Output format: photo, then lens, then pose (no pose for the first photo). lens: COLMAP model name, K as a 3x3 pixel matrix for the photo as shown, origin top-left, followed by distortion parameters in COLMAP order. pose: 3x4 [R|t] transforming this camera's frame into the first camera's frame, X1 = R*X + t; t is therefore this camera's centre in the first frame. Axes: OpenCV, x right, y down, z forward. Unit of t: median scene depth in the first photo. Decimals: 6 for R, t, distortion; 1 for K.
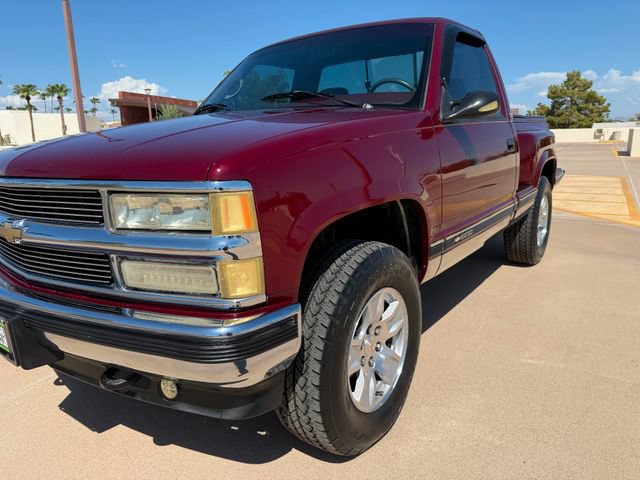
lens RADIAL K [[459.4, 0, 320.0], [0, 459.4, 240.0], [0, 0, 1]] dist [-0.008557, -0.008169]
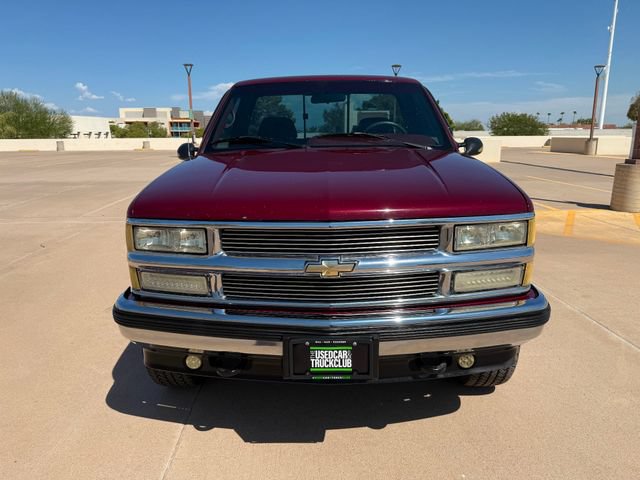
lens RADIAL K [[452.5, 0, 322.4], [0, 452.5, 241.7], [0, 0, 1]] dist [0.033442, -0.061065]
pose [[0.819791, -0.106490, 0.562674, -0.963640], [0.109605, 0.993571, 0.028351, -0.084446], [-0.562076, 0.038430, 0.826192, 0.059742]]
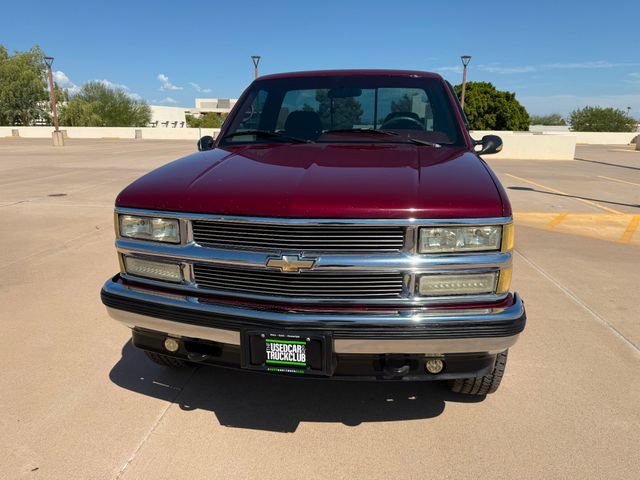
lens RADIAL K [[452.5, 0, 322.4], [0, 452.5, 241.7], [0, 0, 1]] dist [0.033442, -0.061065]
pose [[0.892948, -0.073490, 0.444121, -0.810113], [0.065763, 0.997296, 0.032803, -0.075828], [-0.445331, -0.000084, 0.895366, -0.042472]]
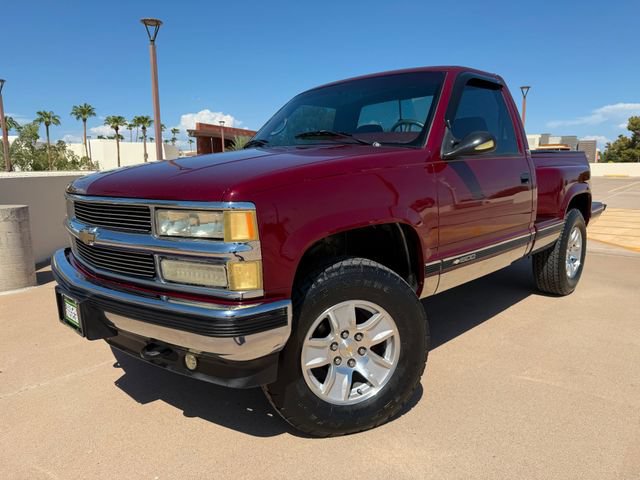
lens RADIAL K [[459.4, 0, 320.0], [0, 459.4, 240.0], [0, 0, 1]] dist [-0.008557, -0.008169]
pose [[0.989929, 0.035559, -0.137027, 0.130543], [-0.044115, 0.997228, -0.059911, 0.030418], [0.134517, 0.065353, 0.988754, -0.167930]]
